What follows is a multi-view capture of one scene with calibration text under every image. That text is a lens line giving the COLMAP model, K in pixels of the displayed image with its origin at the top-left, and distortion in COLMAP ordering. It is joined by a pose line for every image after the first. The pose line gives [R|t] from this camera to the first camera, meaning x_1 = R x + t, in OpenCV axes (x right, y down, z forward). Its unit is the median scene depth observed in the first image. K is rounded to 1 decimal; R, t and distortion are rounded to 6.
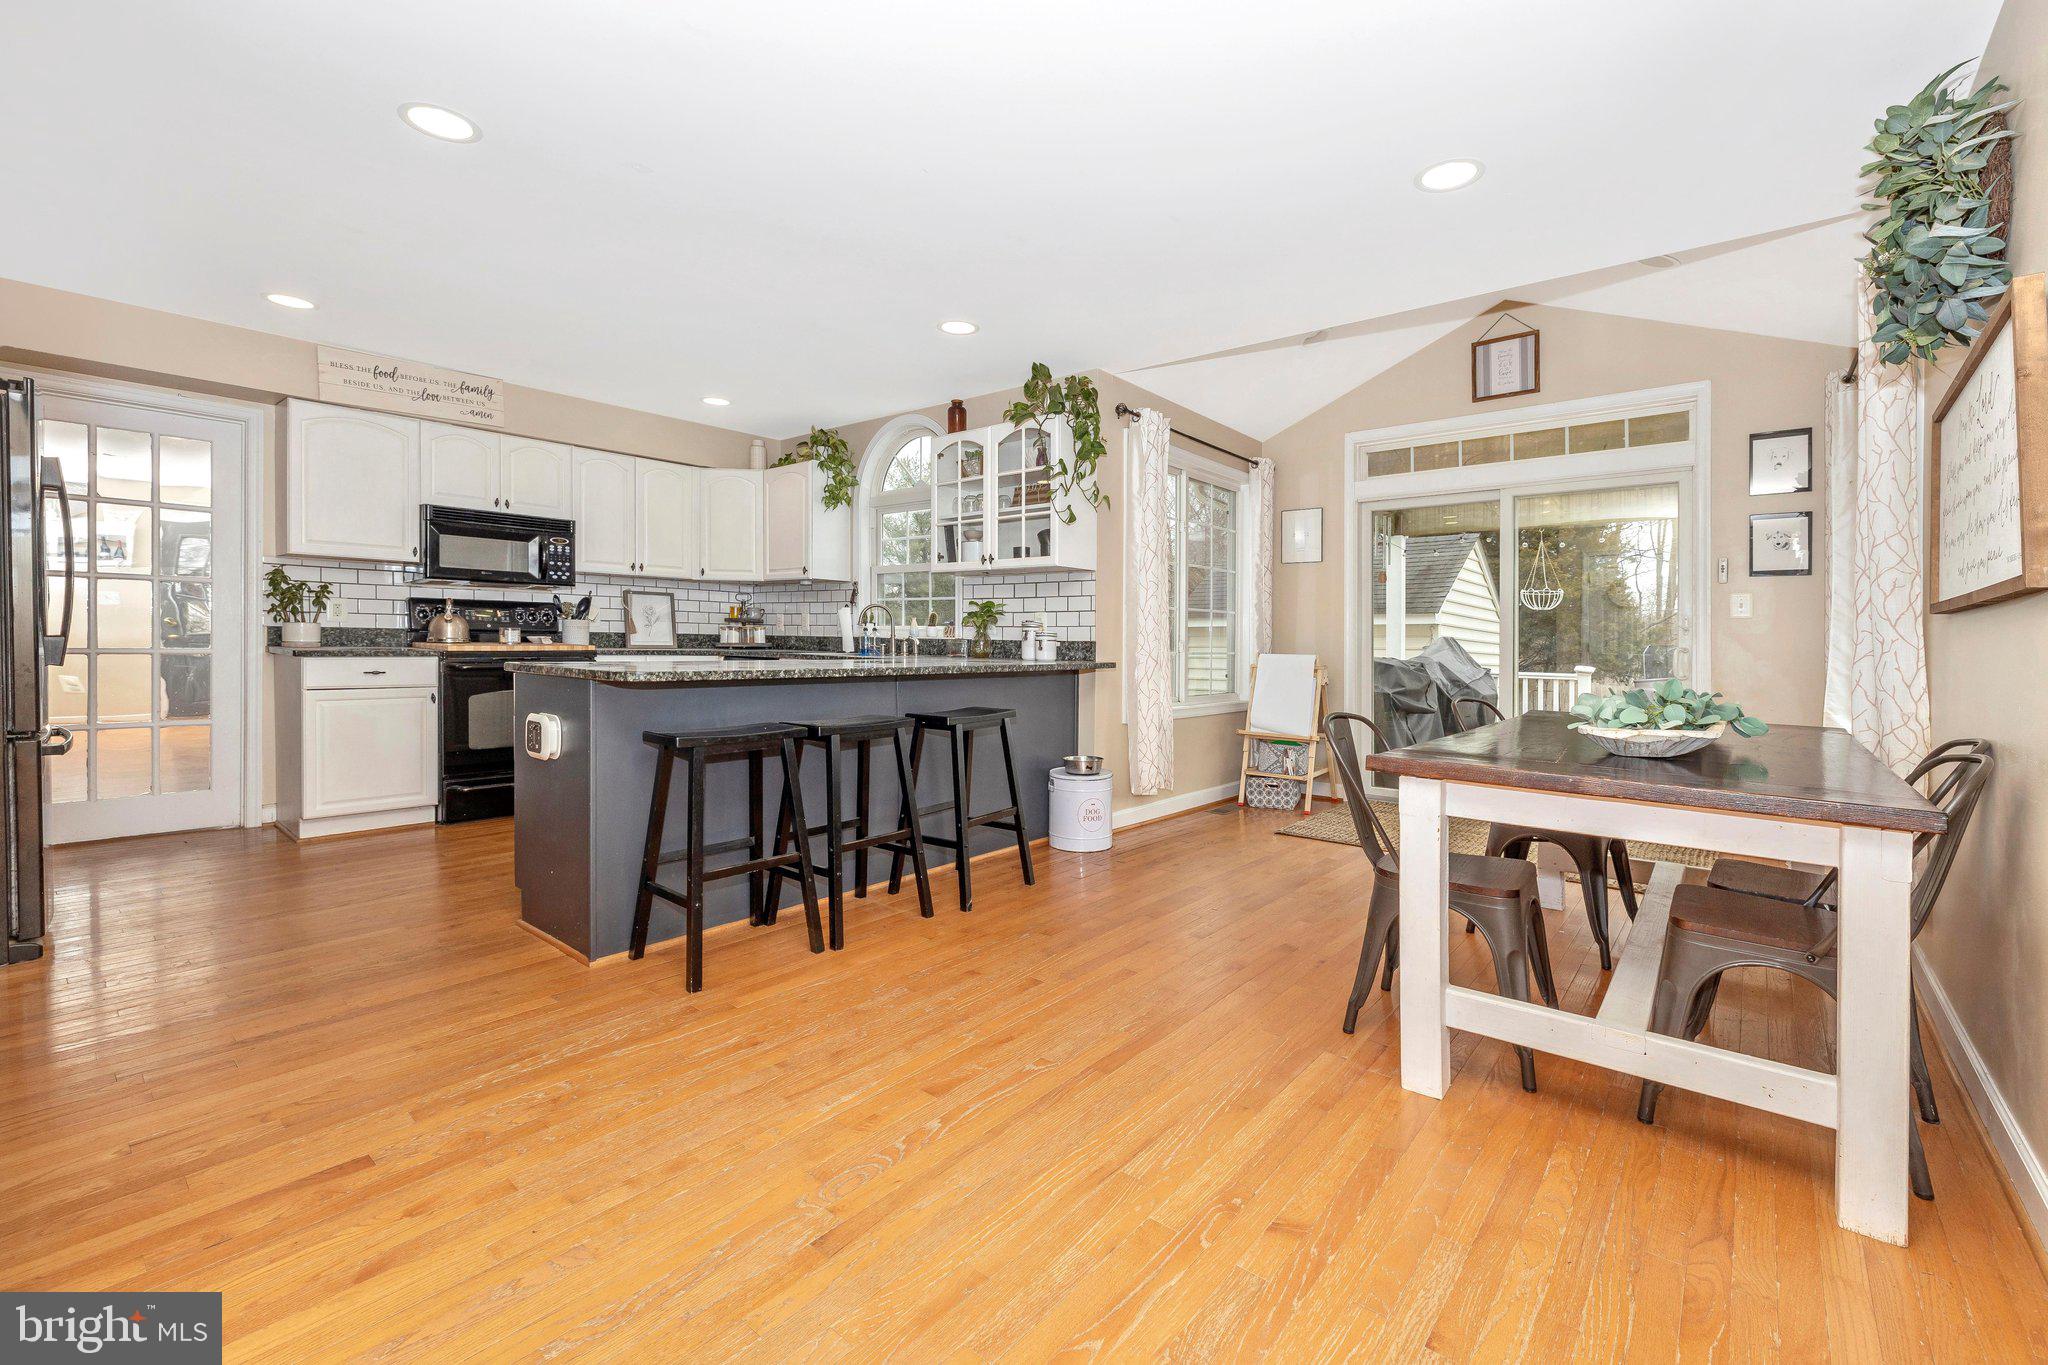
lens RADIAL K [[859.1, 0, 1028.6], [0, 859.1, 657.4], [0, 0, 1]] dist [-0.000042, -0.001844]
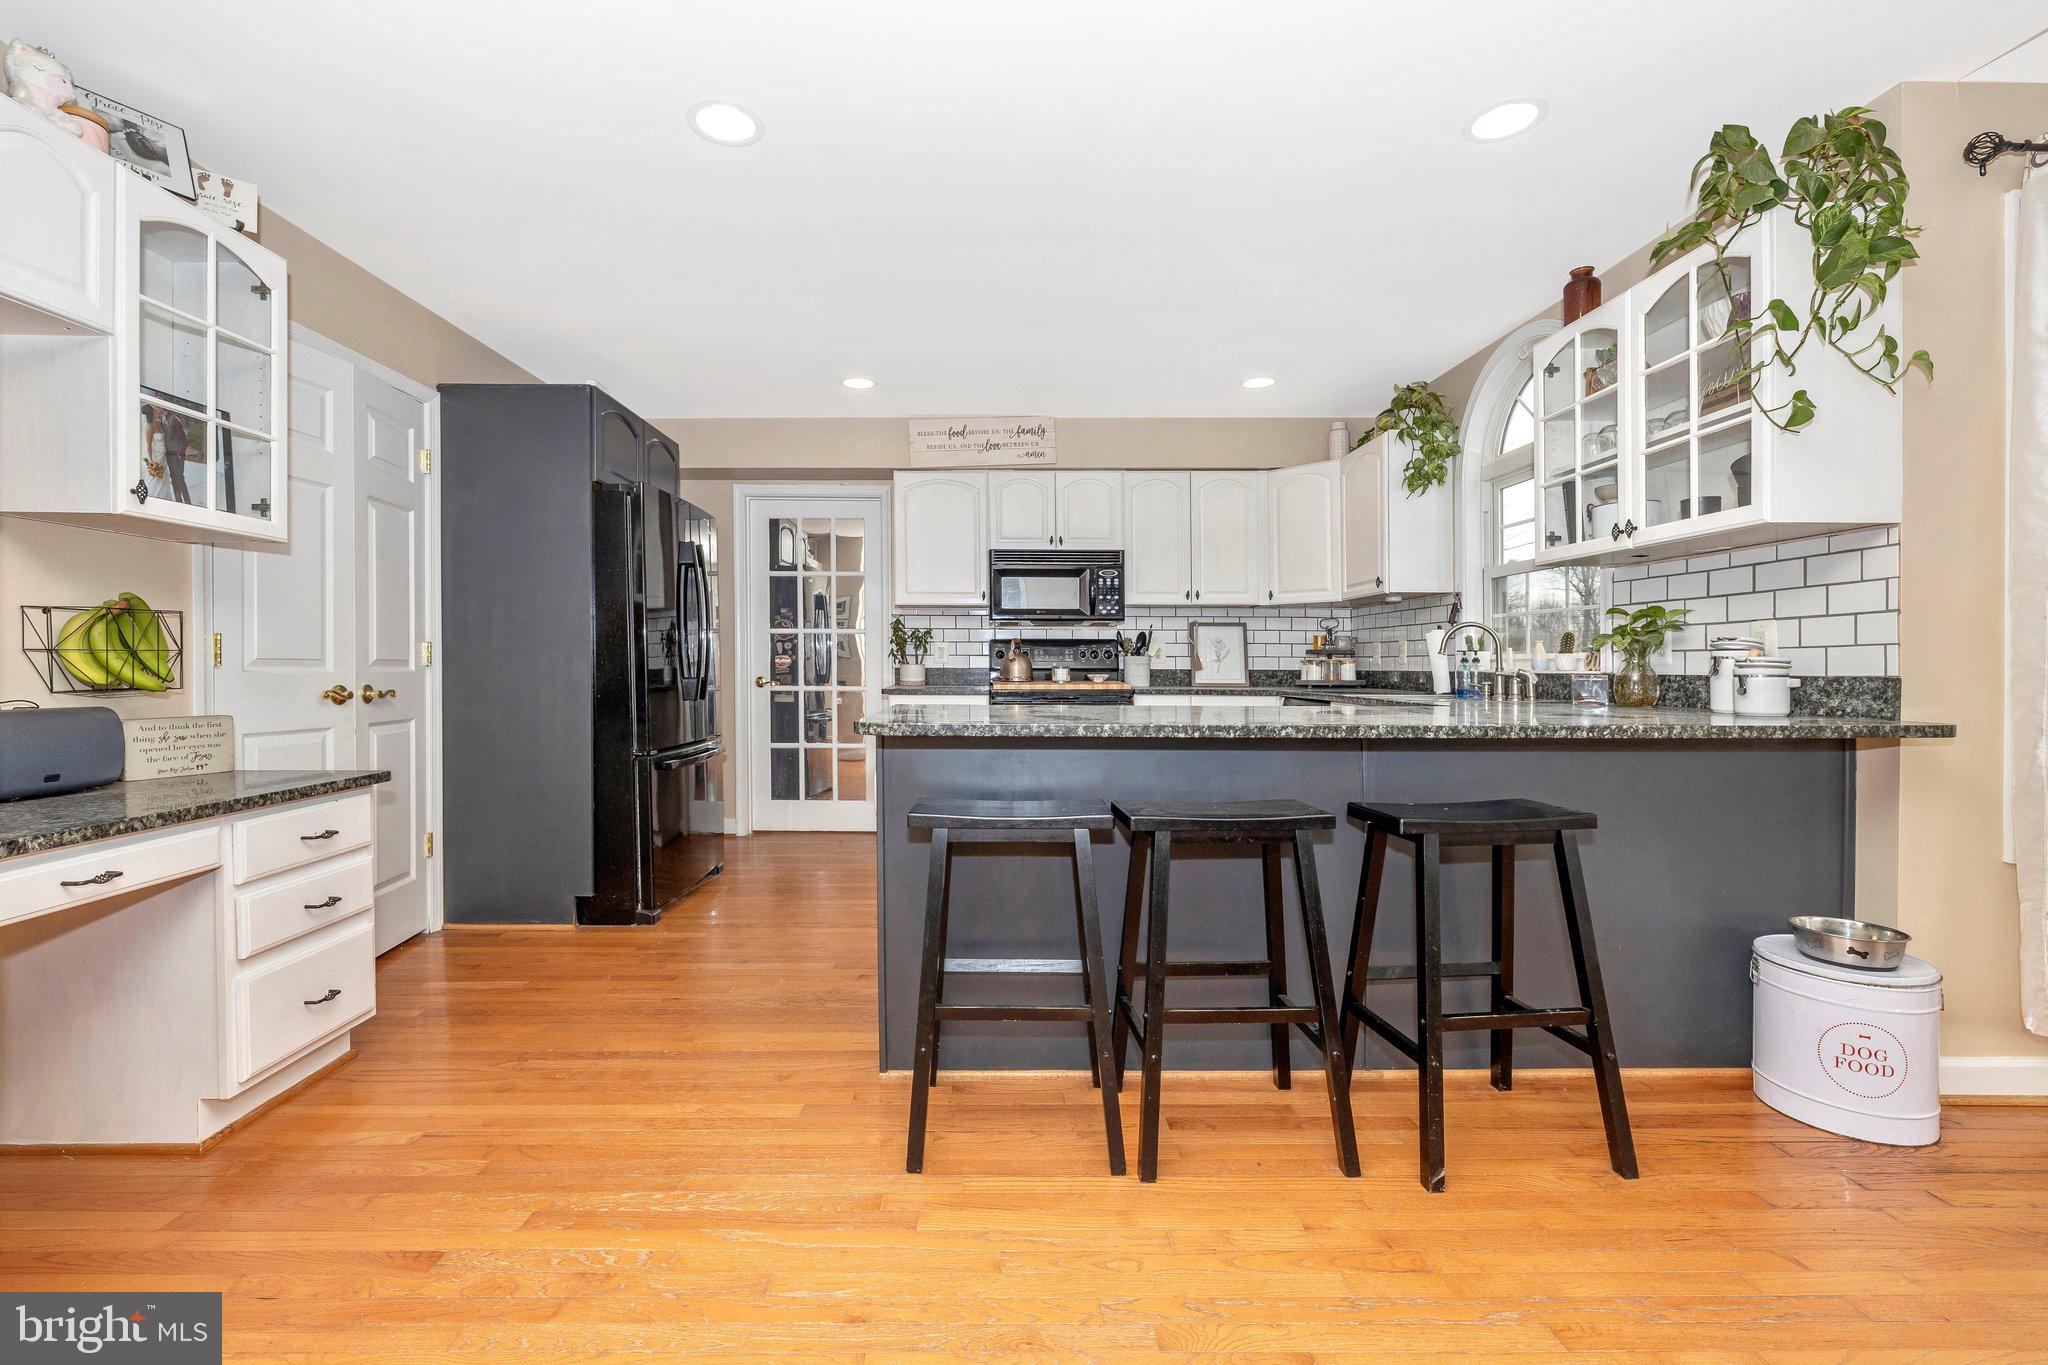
lens RADIAL K [[859.1, 0, 1014.2], [0, 859.1, 687.9], [0, 0, 1]] dist [-0.000042, -0.001844]
pose [[0.647186, 0.005112, -0.762315, 0.118853], [-0.009121, 0.999958, -0.001038, -0.008137], [0.762277, 0.007624, 0.647206, 0.336287]]
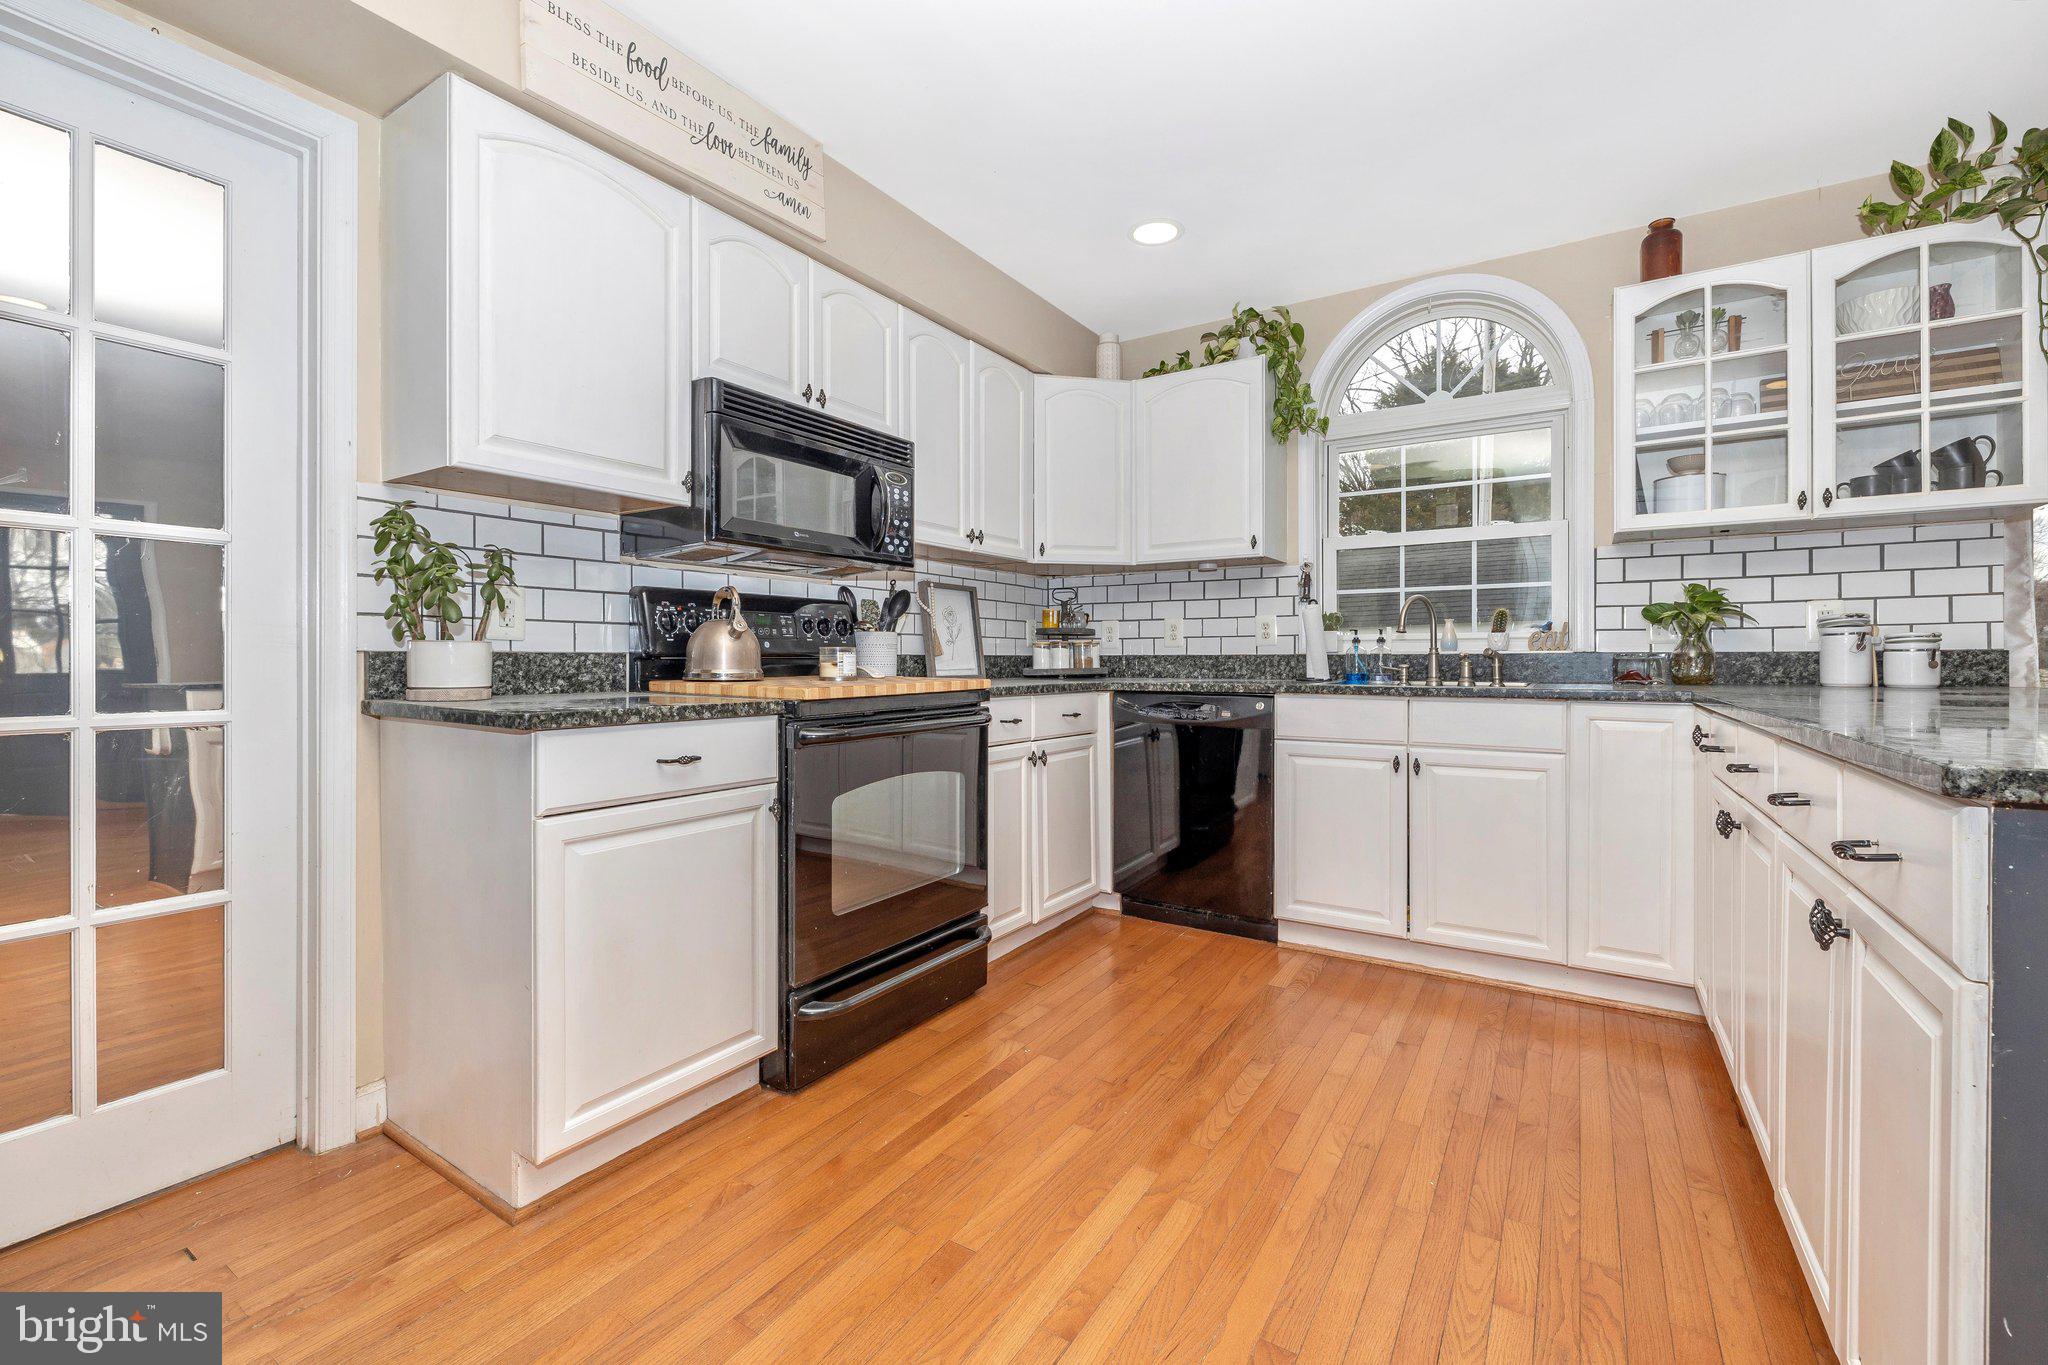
lens RADIAL K [[859.1, 0, 1006.0], [0, 859.1, 663.6], [0, 0, 1]] dist [-0.000042, -0.001844]
pose [[0.993633, -0.021139, 0.110668, -0.588655], [0.023088, 0.999600, -0.016359, -0.015407], [-0.110278, 0.018810, 0.993723, 0.522255]]
